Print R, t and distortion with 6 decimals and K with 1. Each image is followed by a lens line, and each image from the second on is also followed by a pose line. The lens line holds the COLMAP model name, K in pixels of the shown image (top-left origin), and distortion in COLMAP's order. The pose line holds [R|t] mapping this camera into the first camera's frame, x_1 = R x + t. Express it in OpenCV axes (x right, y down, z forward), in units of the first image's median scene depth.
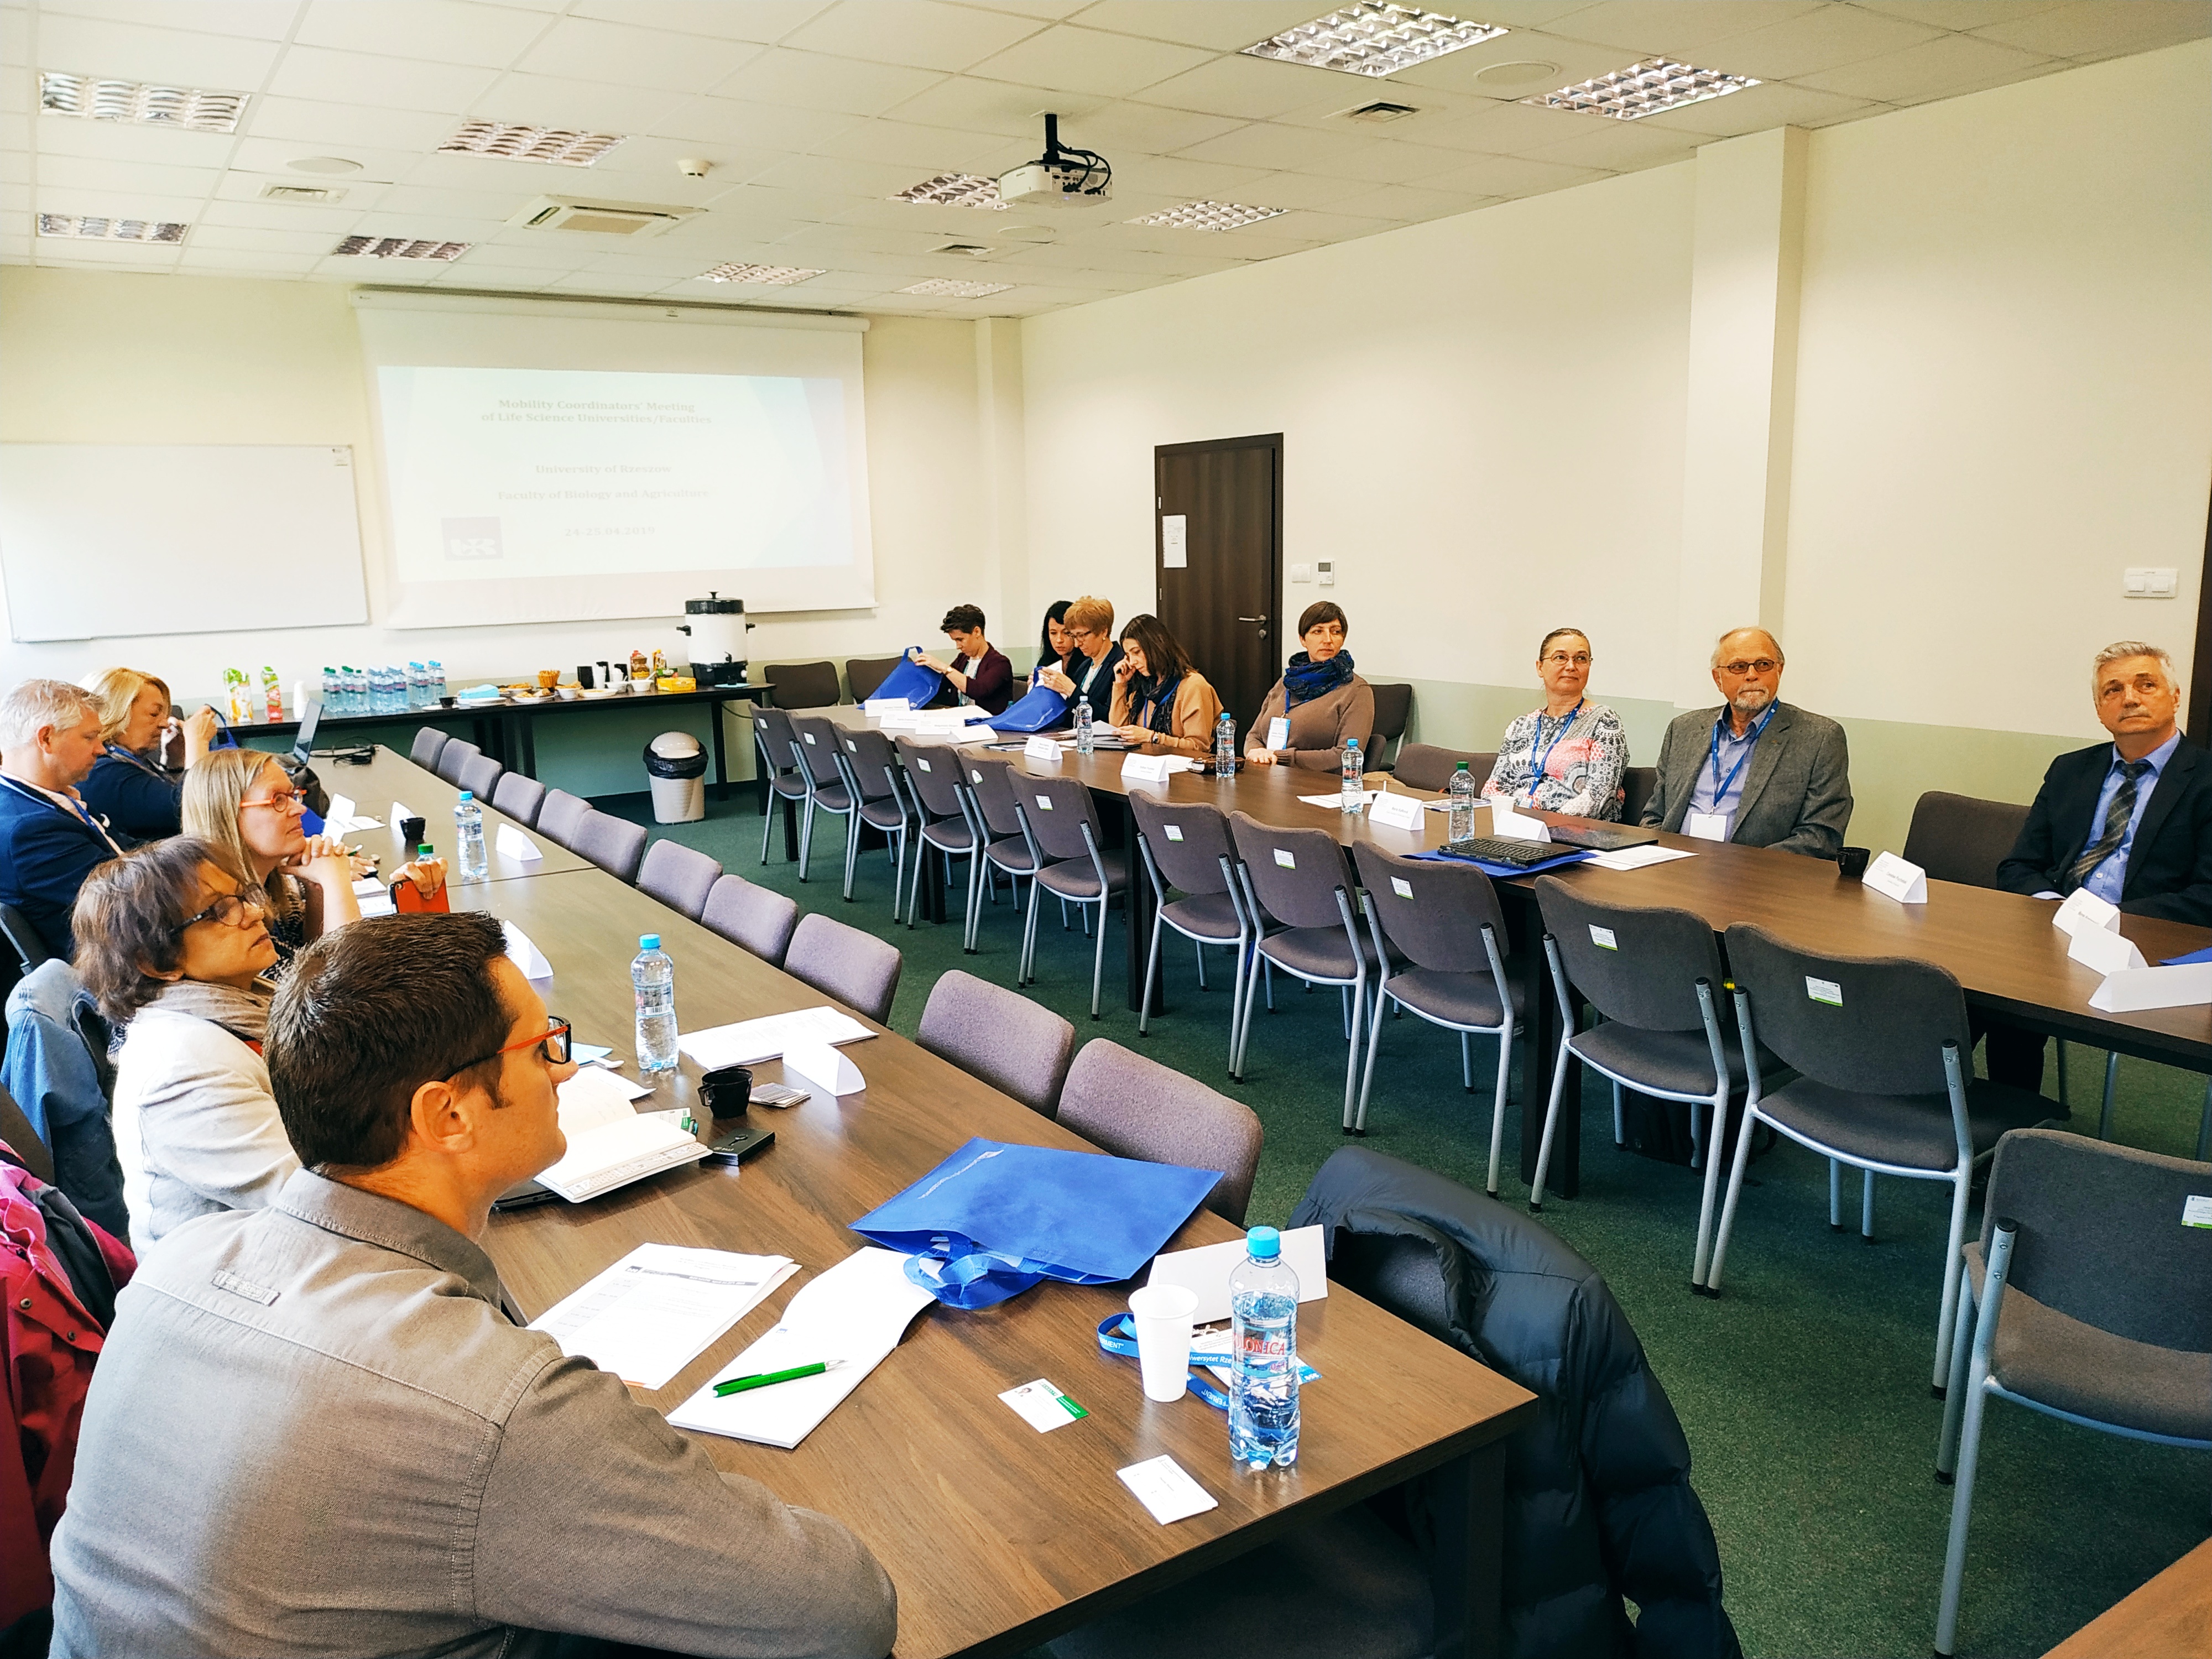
lens RADIAL K [[1581.0, 0, 1106.0], [0, 1581.0, 829.5], [0, 0, 1]] dist [0.046062, -0.086720]
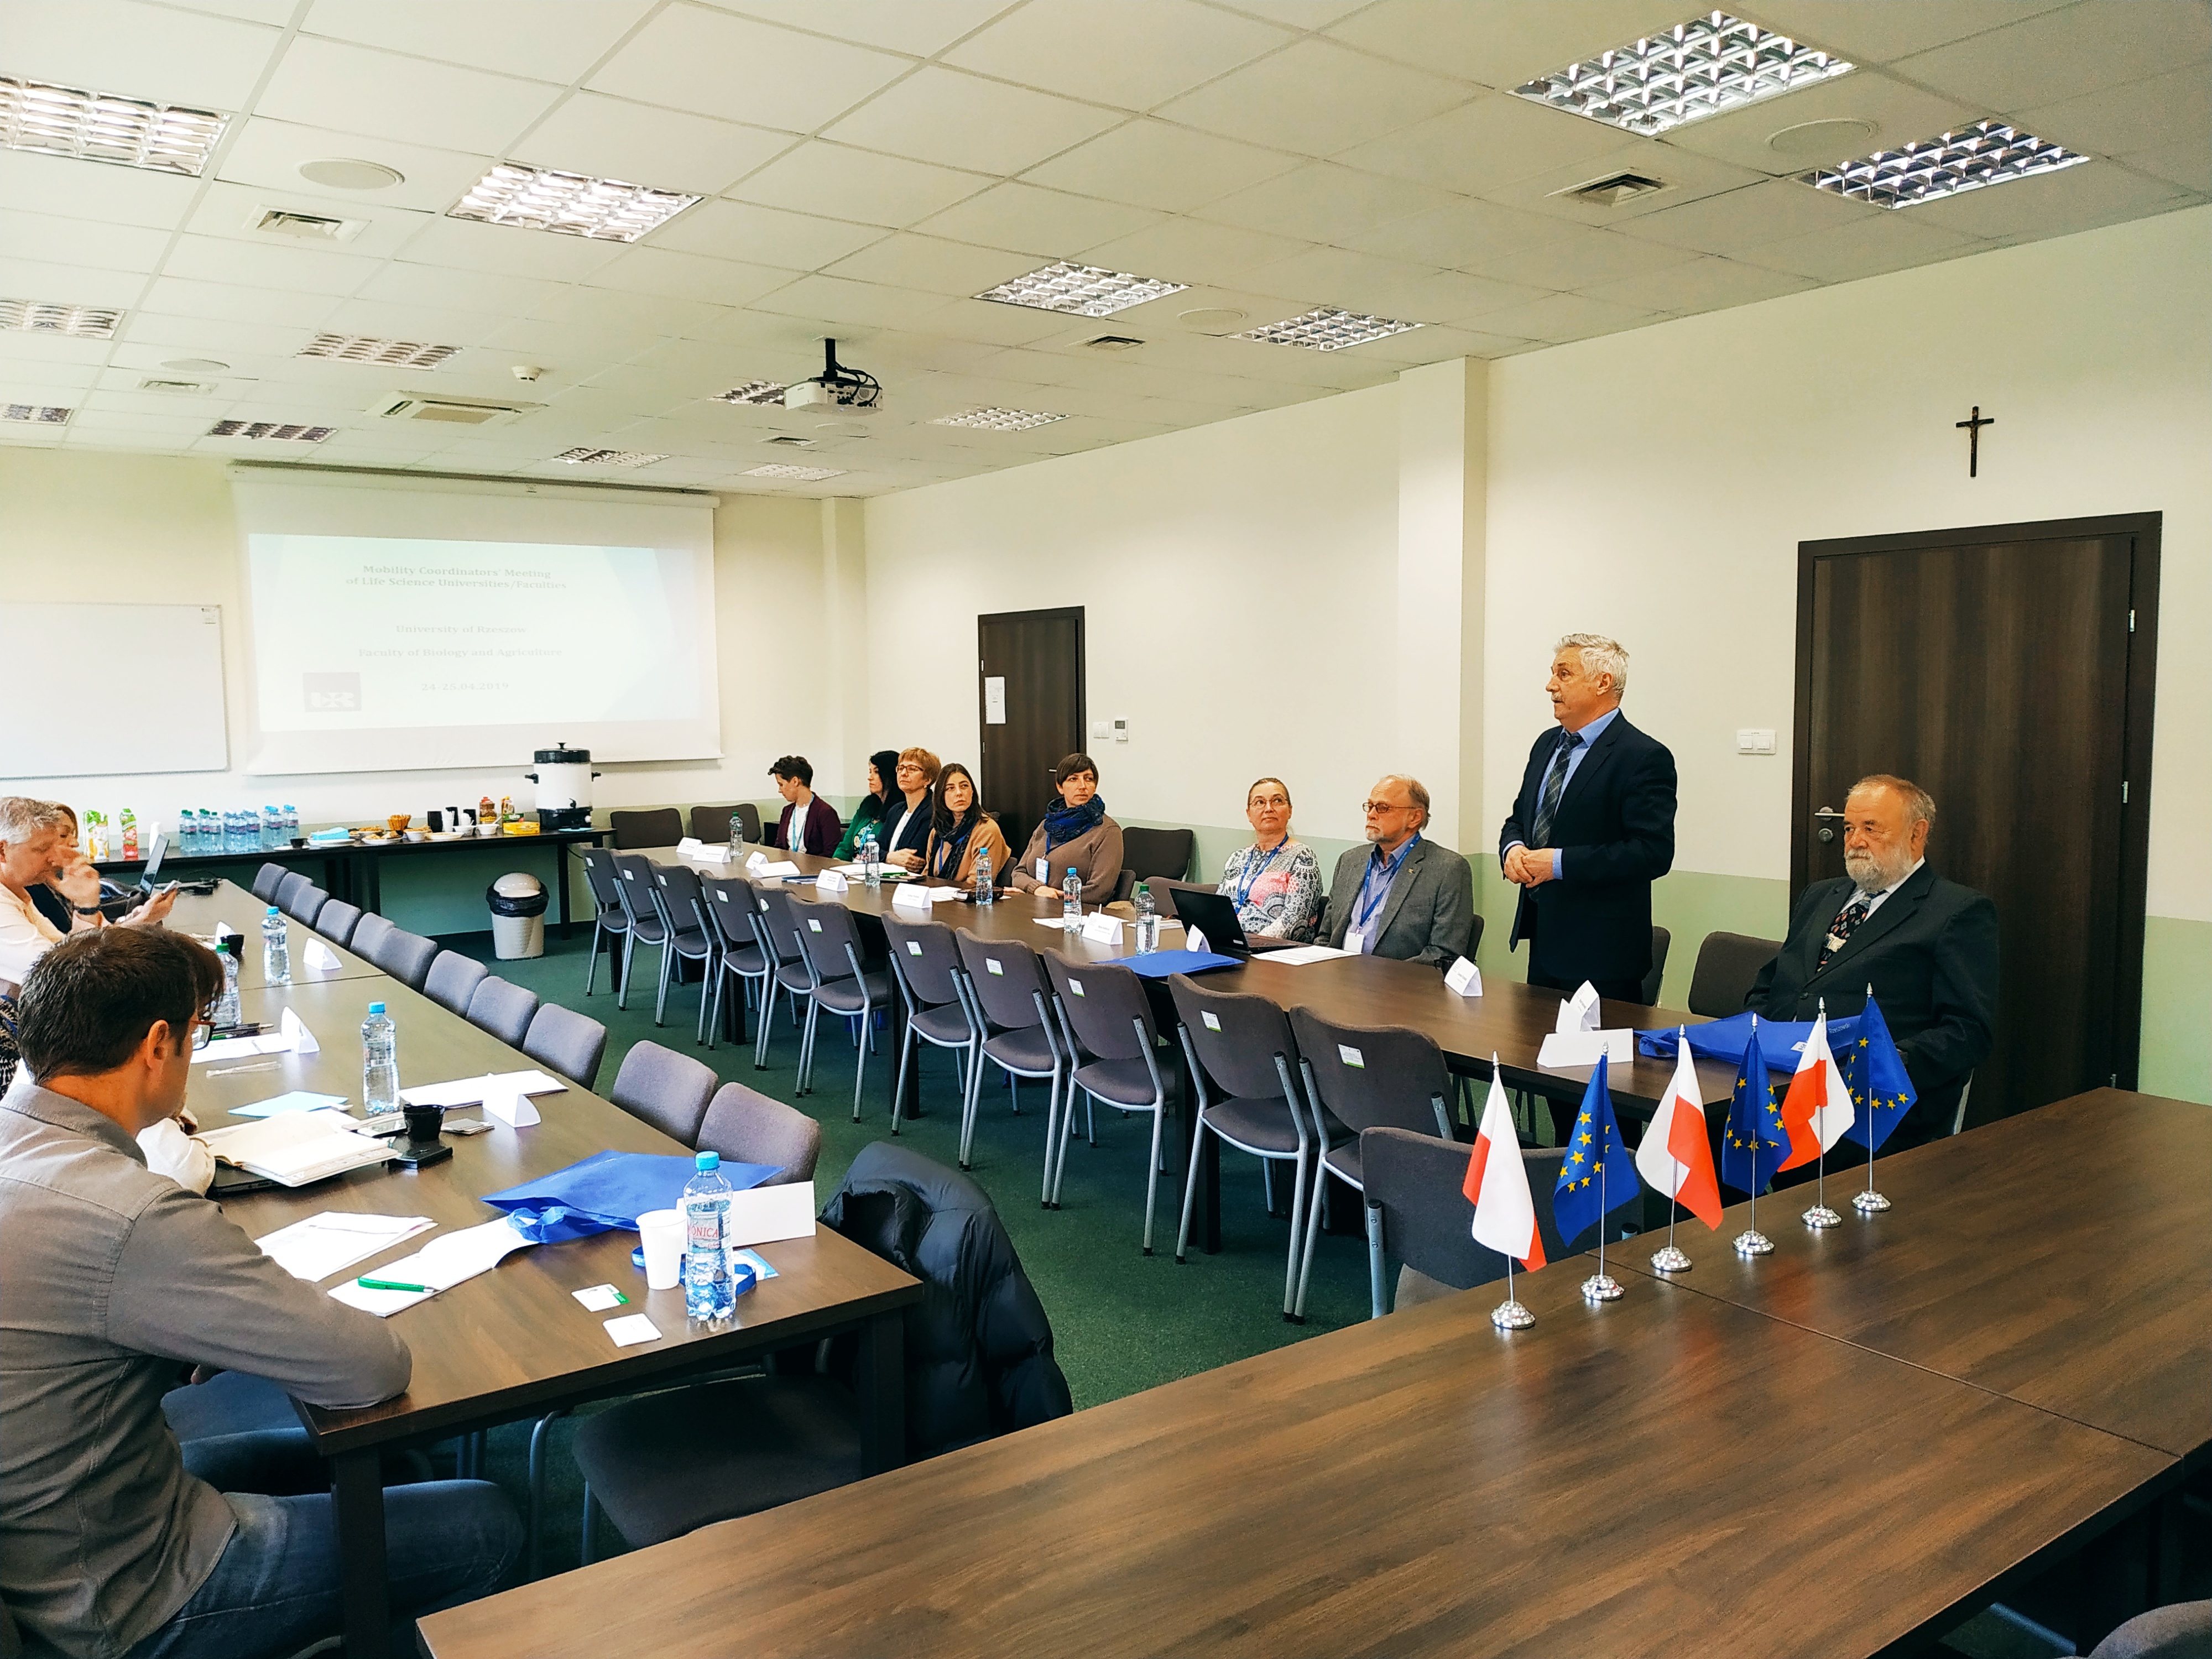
lens RADIAL K [[1610.6, 0, 1106.0], [0, 1610.6, 829.5], [0, 0, 1]] dist [0.052327, -0.089592]
pose [[0.998975, 0.006119, 0.044842, 0.116351], [-0.001525, 0.994805, -0.101783, 0.031074], [-0.045232, 0.101610, 0.993795, -0.157561]]
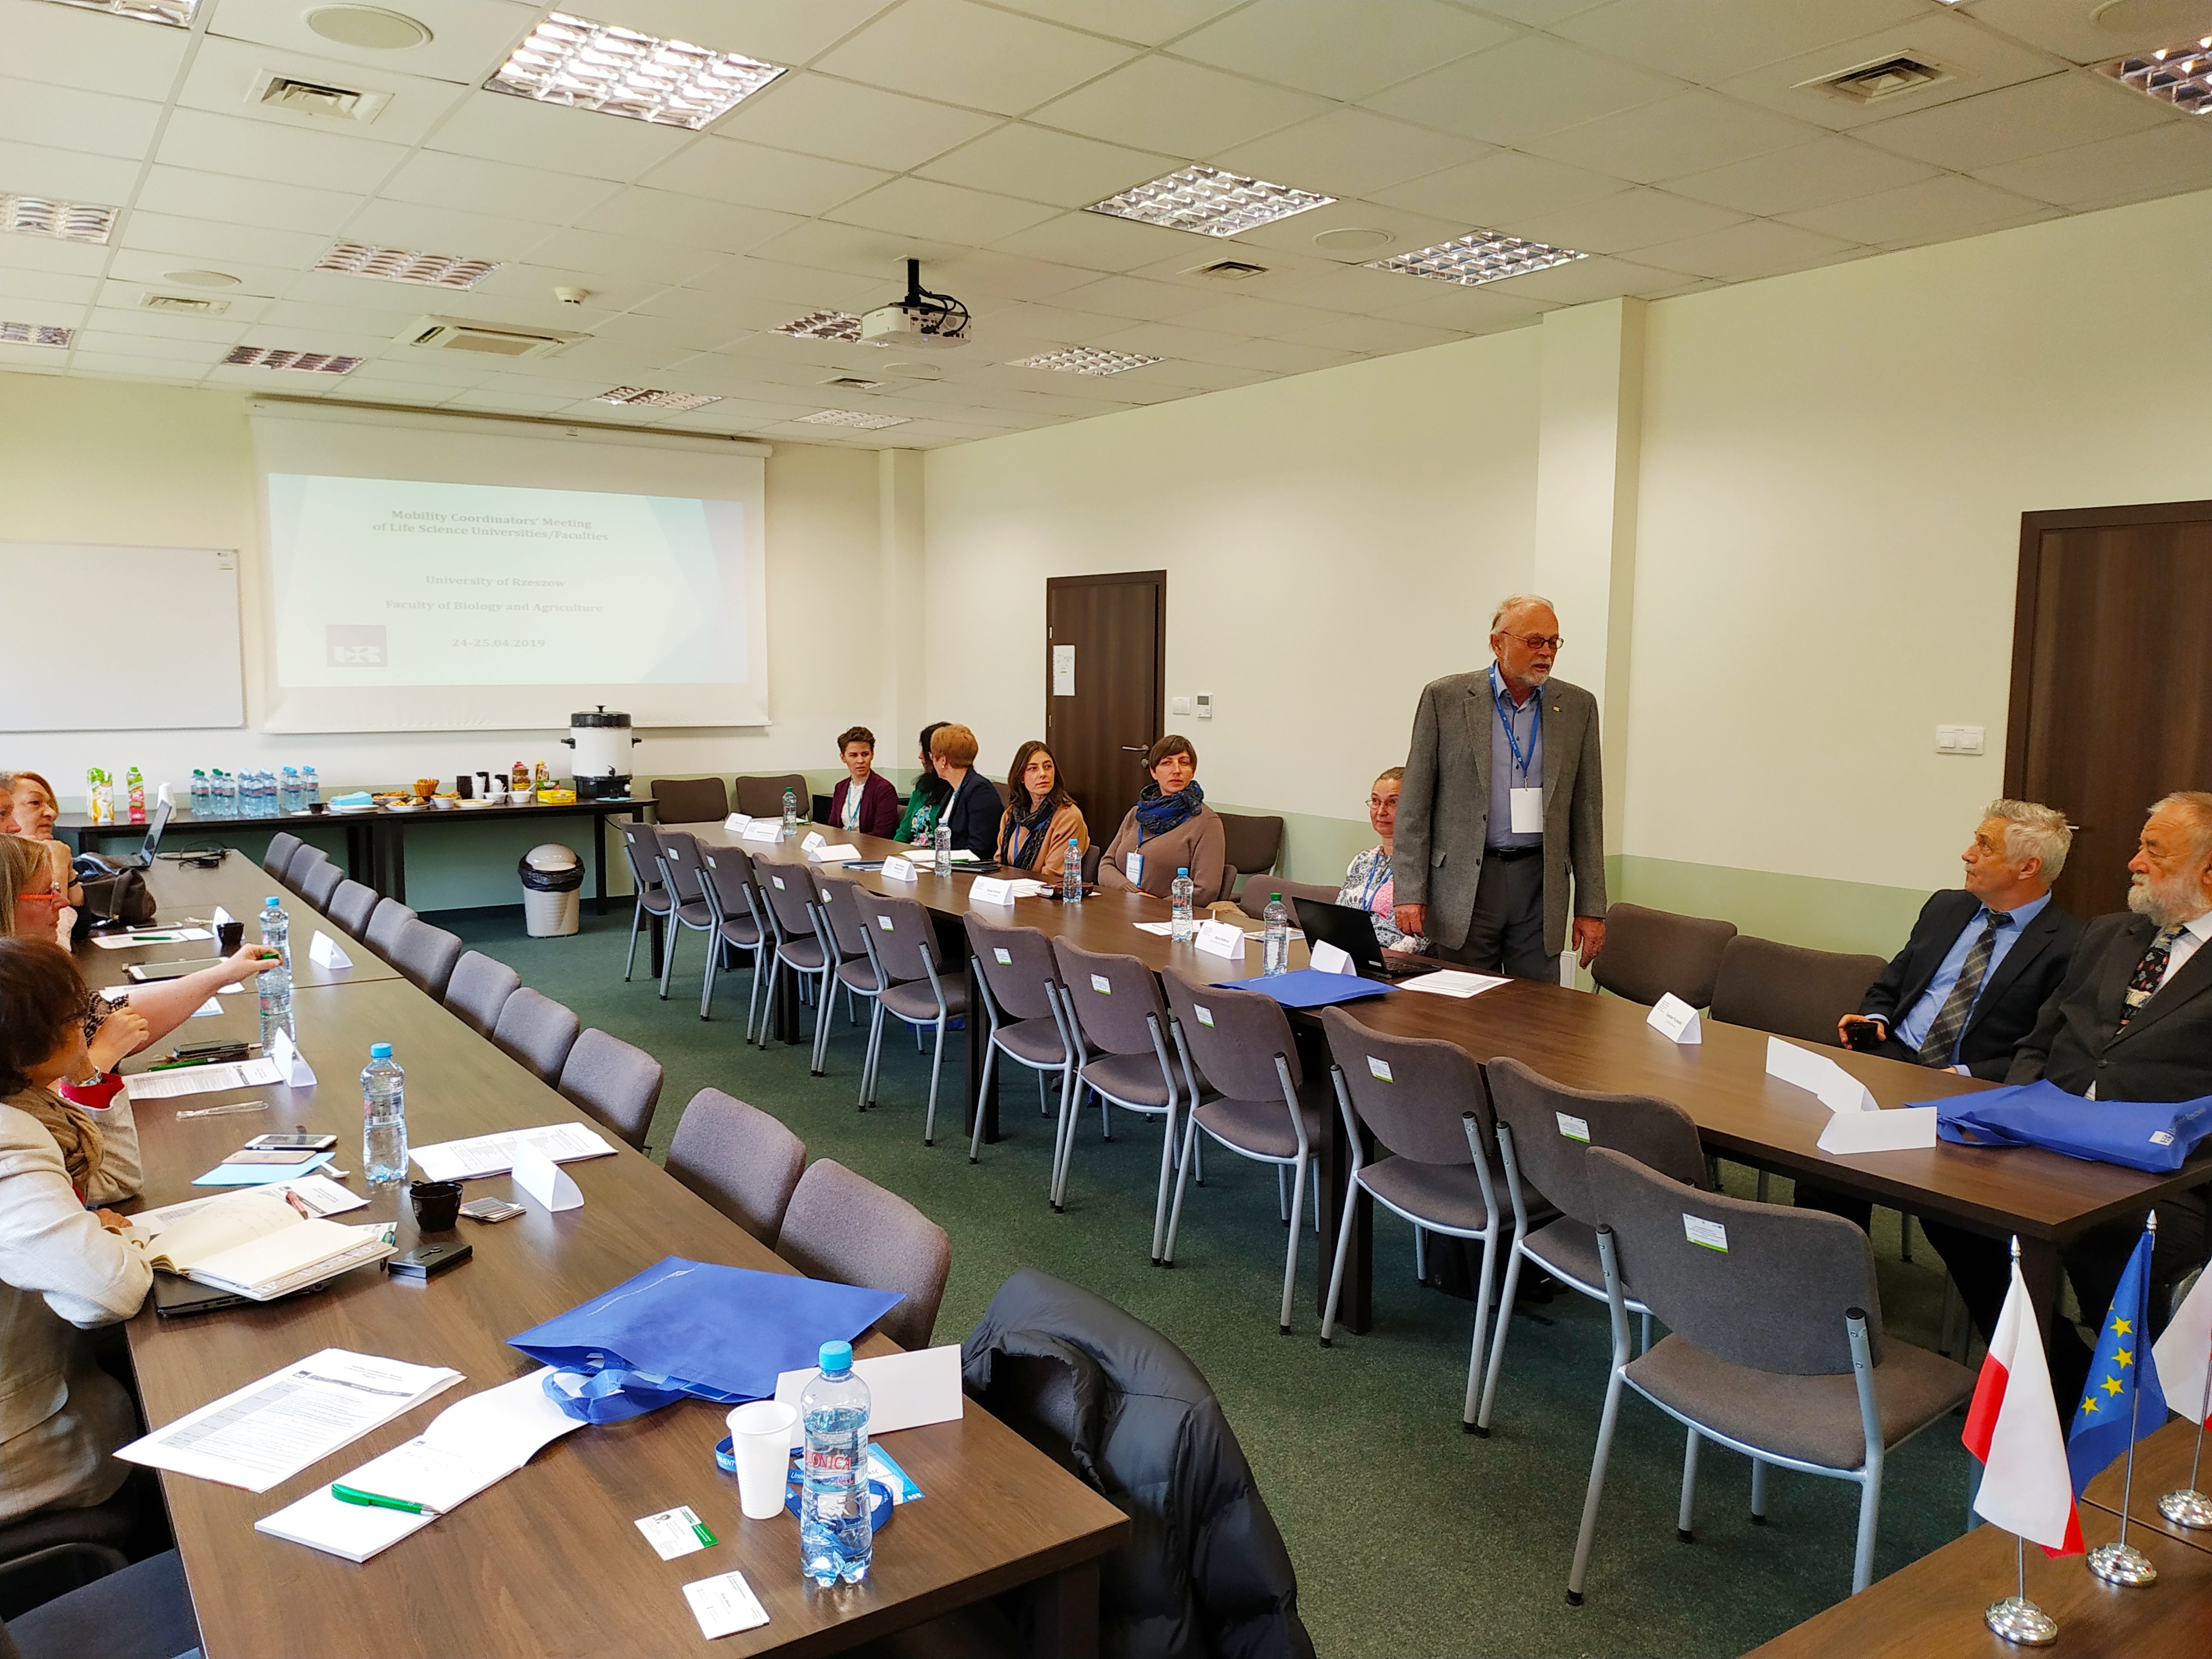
lens RADIAL K [[1591.5, 0, 1106.0], [0, 1591.5, 829.5], [0, 0, 1]] dist [0.053116, -0.086824]
pose [[0.999101, 0.027700, 0.032096, 0.066893], [-0.025062, 0.996490, -0.079876, 0.000734], [-0.034196, 0.079000, 0.996288, -0.014859]]
